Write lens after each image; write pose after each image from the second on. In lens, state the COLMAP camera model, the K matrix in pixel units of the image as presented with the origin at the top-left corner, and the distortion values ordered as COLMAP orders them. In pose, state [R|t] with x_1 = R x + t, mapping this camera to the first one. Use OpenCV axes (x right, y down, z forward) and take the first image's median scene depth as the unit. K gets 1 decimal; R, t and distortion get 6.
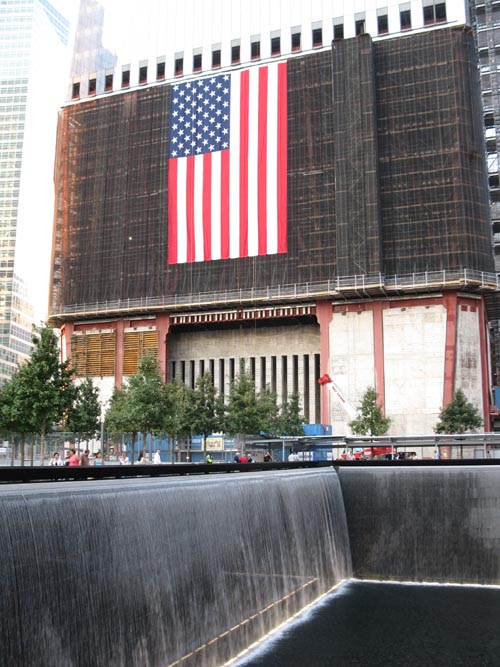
lens RADIAL K [[700.0, 0, 252.8], [0, 700.0, 347.4], [0, 0, 1]] dist [-0.204147, 0.229141]
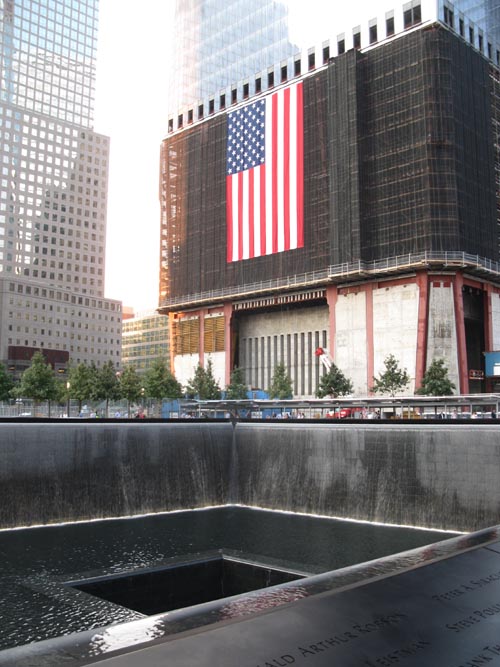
lens RADIAL K [[700.0, 0, 252.8], [0, 700.0, 347.4], [0, 0, 1]] dist [-0.204147, 0.229141]
pose [[0.911886, -0.037785, -0.408700, 0.471976], [0.061325, 0.997119, 0.044642, -0.022818], [0.405836, -0.065771, 0.911576, -0.148188]]
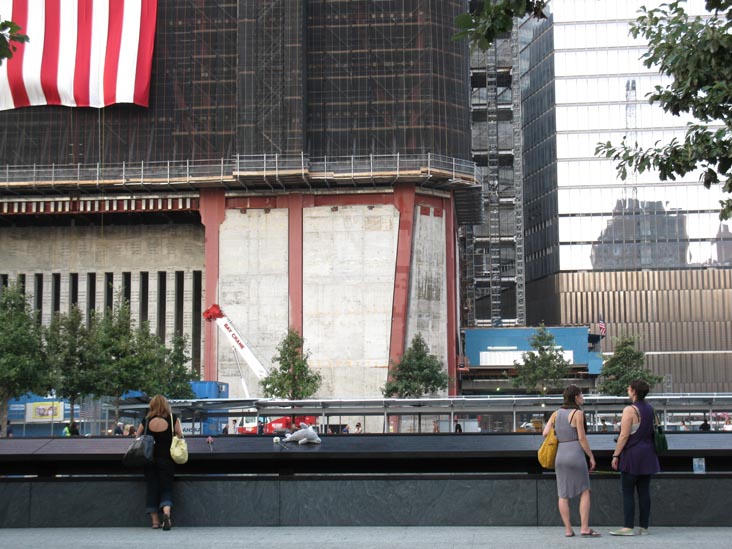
lens RADIAL K [[1254.8, 0, 376.4], [0, 1254.8, 275.1], [0, 0, 1]] dist [0.027971, 0.061313]
pose [[0.962451, 0.026635, 0.270144, -0.064701], [-0.034076, 0.999157, 0.022891, -0.020112], [-0.269307, -0.031237, 0.962548, -0.161492]]
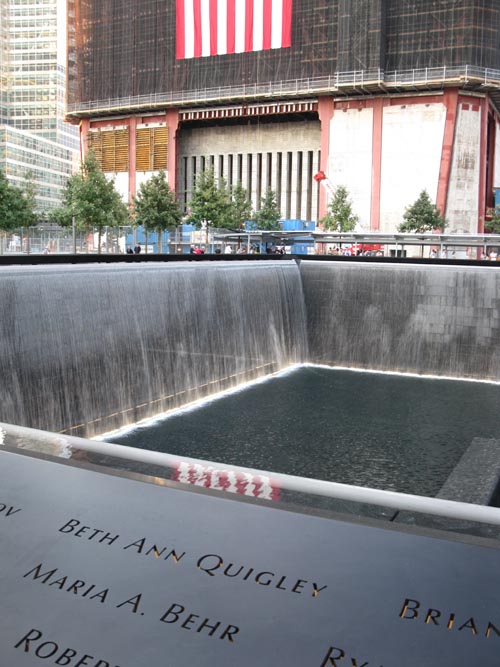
lens RADIAL K [[700.0, 0, 252.8], [0, 700.0, 347.4], [0, 0, 1]] dist [-0.204147, 0.229141]
pose [[0.995326, 0.031819, -0.091179, 0.100529], [-0.004067, 0.957133, 0.289619, -0.006489], [0.096485, -0.287894, 0.952789, -0.044506]]
